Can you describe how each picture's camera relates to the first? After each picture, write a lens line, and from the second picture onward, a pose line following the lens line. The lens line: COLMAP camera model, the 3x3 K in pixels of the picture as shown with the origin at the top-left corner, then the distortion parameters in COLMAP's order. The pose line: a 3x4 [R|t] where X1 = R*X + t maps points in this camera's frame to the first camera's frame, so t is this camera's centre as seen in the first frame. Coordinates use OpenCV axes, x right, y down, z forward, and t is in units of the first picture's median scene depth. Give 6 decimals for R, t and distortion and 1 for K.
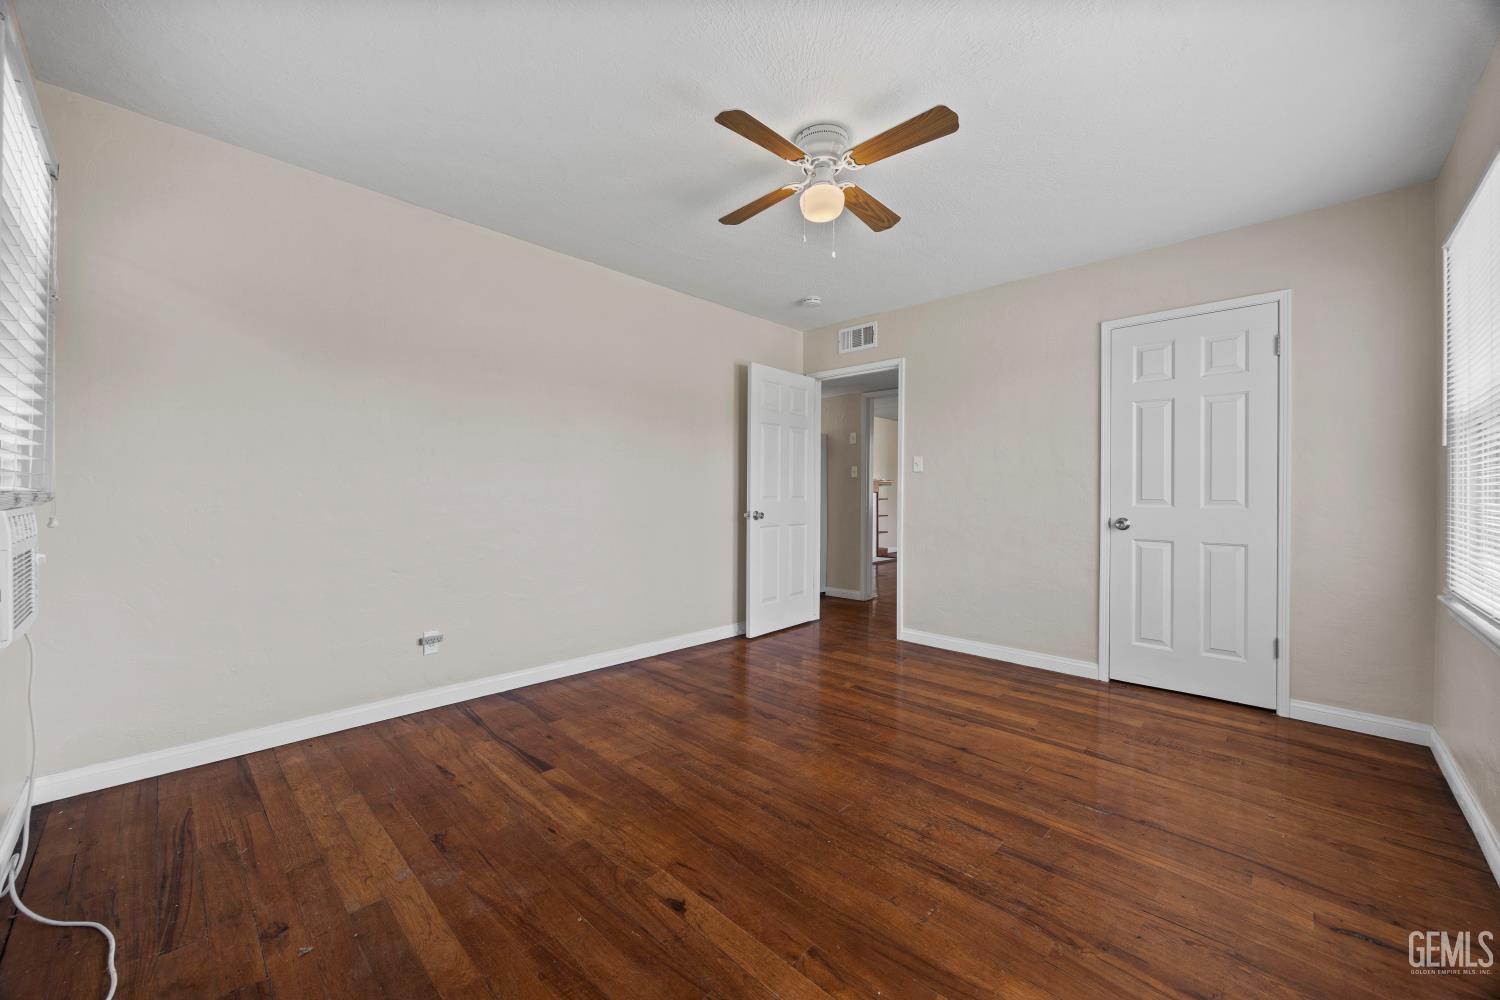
lens RADIAL K [[570.2, 0, 750.0], [0, 570.2, 500.0], [0, 0, 1]] dist [-0.005960, 0.000801]
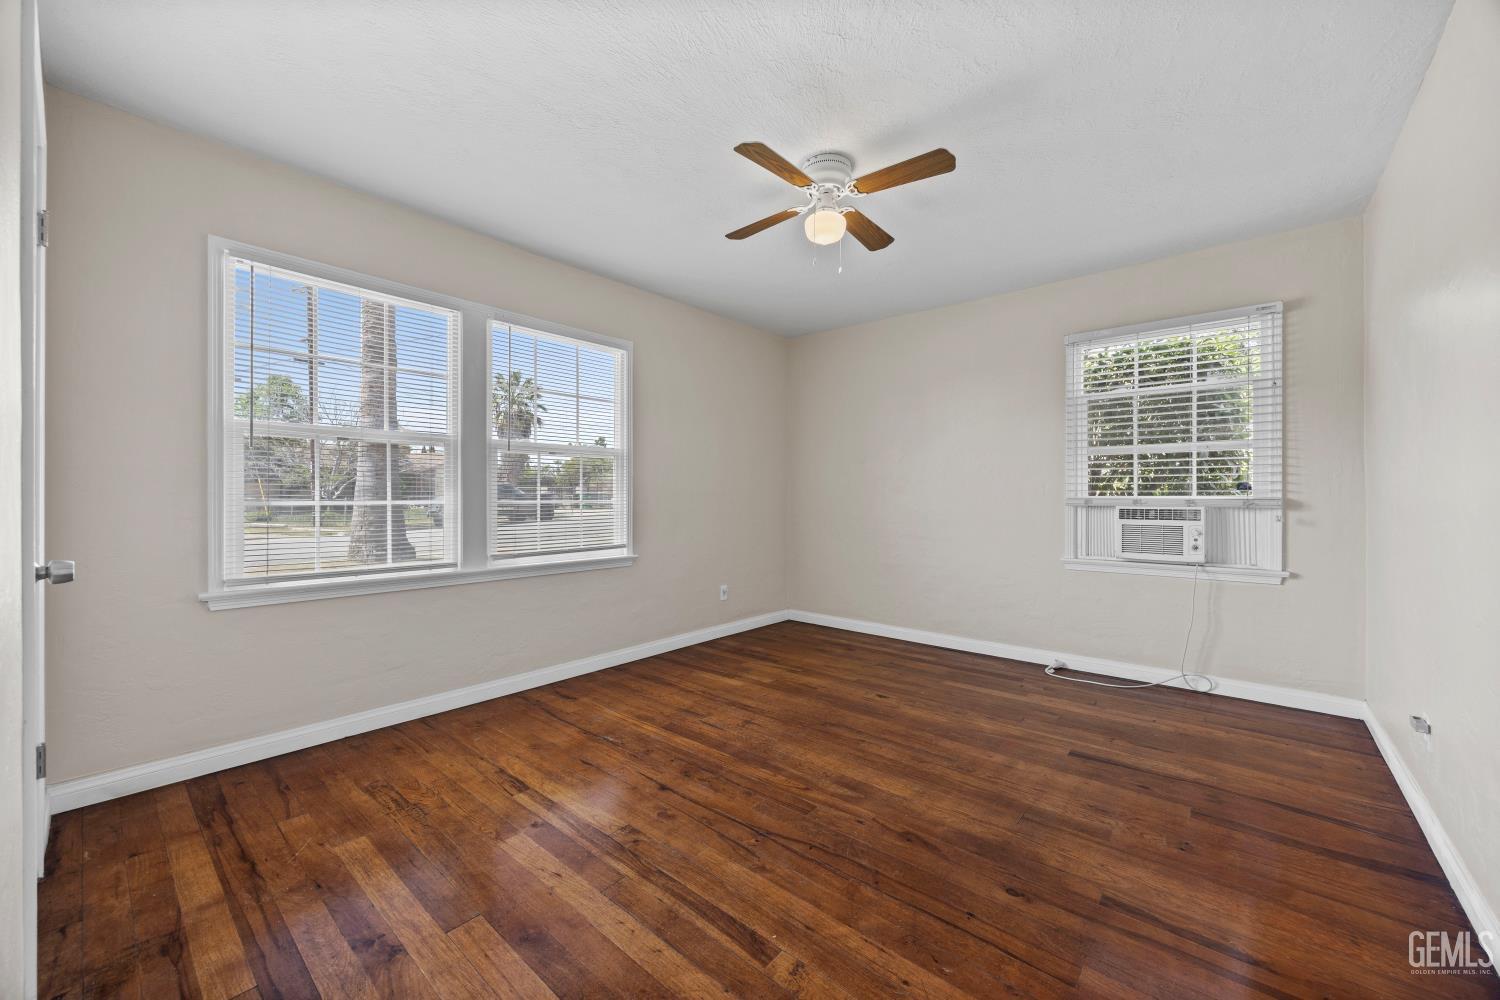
lens RADIAL K [[570.2, 0, 750.0], [0, 570.2, 500.0], [0, 0, 1]] dist [-0.005960, 0.000801]
pose [[-0.998269, -0.007595, -0.058327, 0.322326], [-0.008570, 0.999827, 0.016494, -0.022326], [0.058192, 0.016965, -0.998161, 2.036275]]
